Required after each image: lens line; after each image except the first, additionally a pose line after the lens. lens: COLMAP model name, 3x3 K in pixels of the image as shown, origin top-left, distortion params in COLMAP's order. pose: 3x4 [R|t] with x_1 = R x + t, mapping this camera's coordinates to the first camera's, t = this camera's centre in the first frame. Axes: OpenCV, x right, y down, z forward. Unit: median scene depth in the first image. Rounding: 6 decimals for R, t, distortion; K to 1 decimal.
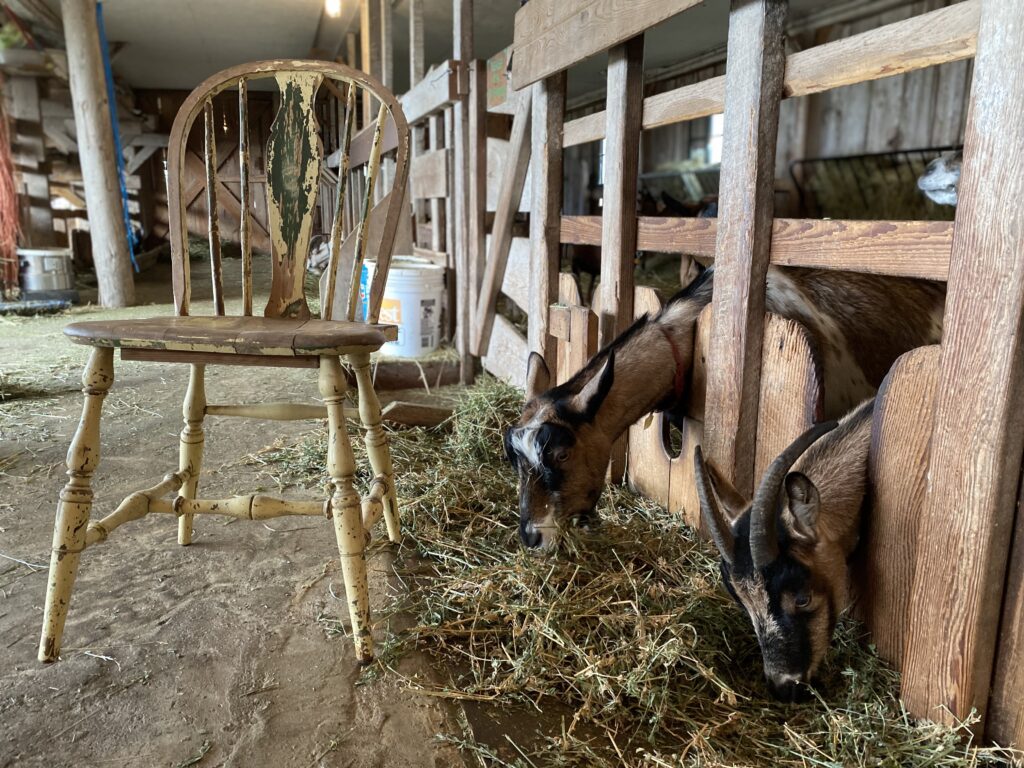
lens RADIAL K [[793.7, 0, 514.9], [0, 793.7, 378.5], [0, 0, 1]] dist [0.034670, -0.028028]
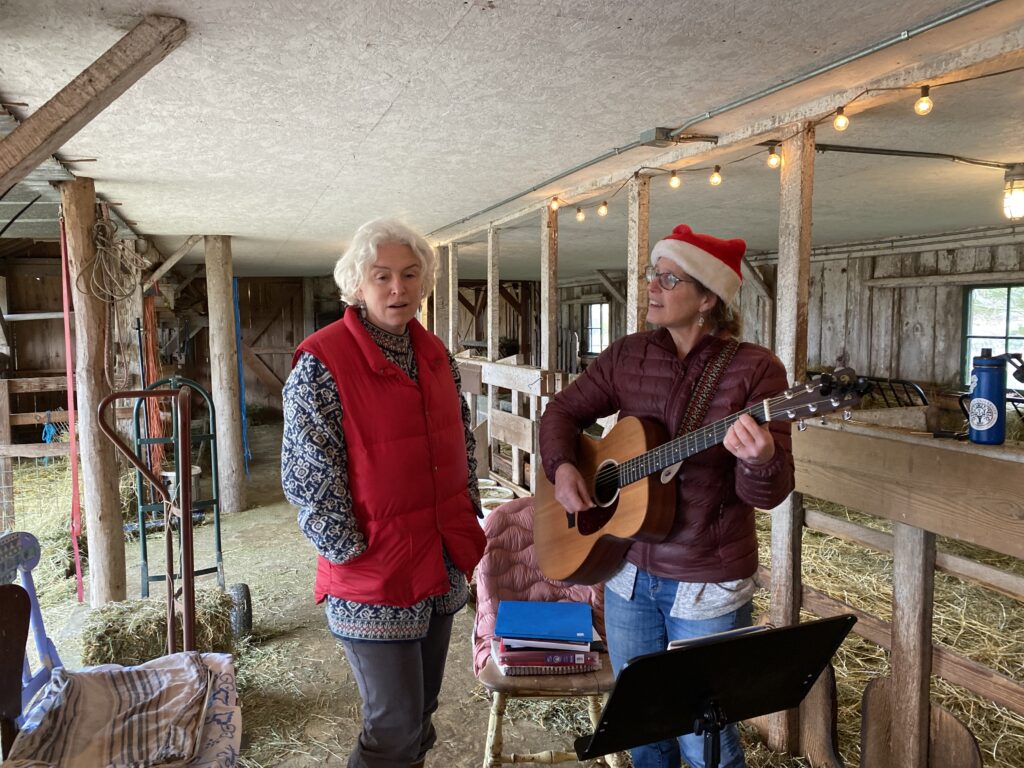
lens RADIAL K [[793.7, 0, 514.9], [0, 793.7, 378.5], [0, 0, 1]] dist [0.034670, -0.028028]
pose [[0.998590, -0.018431, 0.049791, -0.125859], [0.024662, 0.991522, -0.127580, -0.127090], [-0.047018, 0.128628, 0.990578, -0.262401]]
